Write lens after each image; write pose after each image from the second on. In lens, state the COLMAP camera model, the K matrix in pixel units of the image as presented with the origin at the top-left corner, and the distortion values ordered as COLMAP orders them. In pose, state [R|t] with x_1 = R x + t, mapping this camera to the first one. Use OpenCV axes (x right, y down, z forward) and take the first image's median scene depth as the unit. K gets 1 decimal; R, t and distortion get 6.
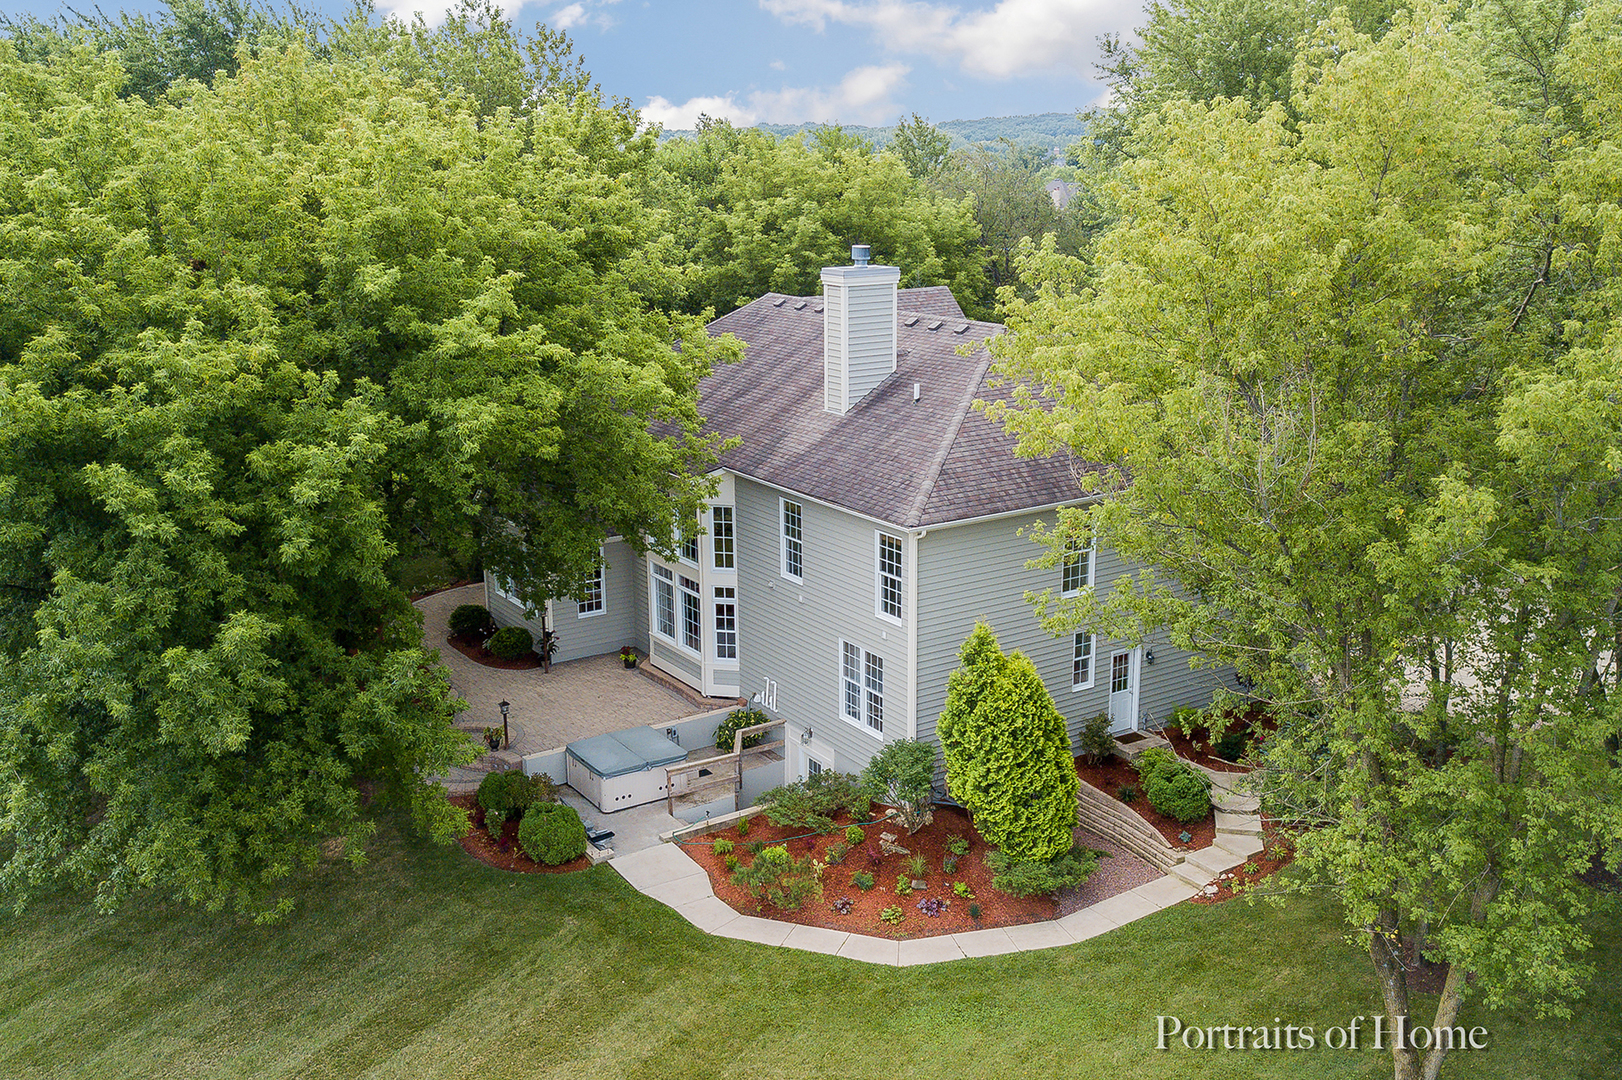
lens RADIAL K [[1486.5, 0, 811.0], [0, 1486.5, 540.0], [0, 0, 1]] dist [0.124799, -0.481793]
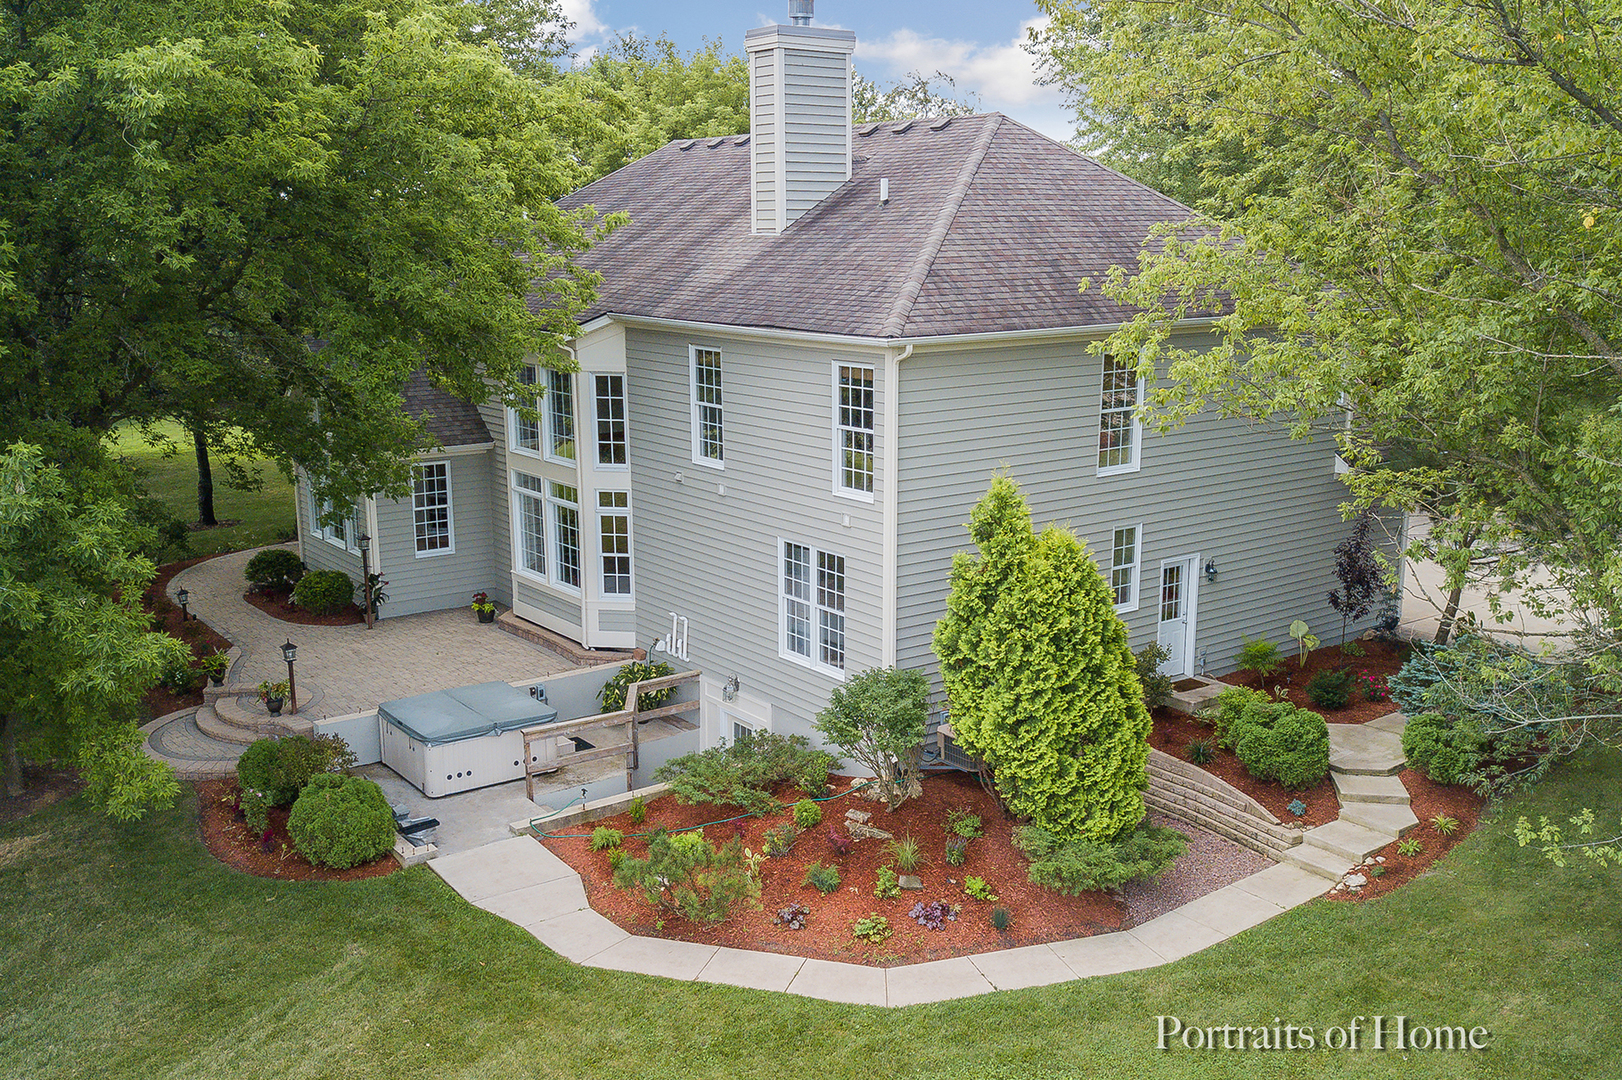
lens RADIAL K [[1422.8, 0, 806.1], [0, 1422.8, 565.9], [0, 0, 1]] dist [0.043324, -0.080939]
pose [[0.998180, -0.006381, 0.059962, -0.007867], [0.009226, 0.998839, -0.047291, 0.116627], [-0.059591, 0.047758, 0.997080, 0.364146]]
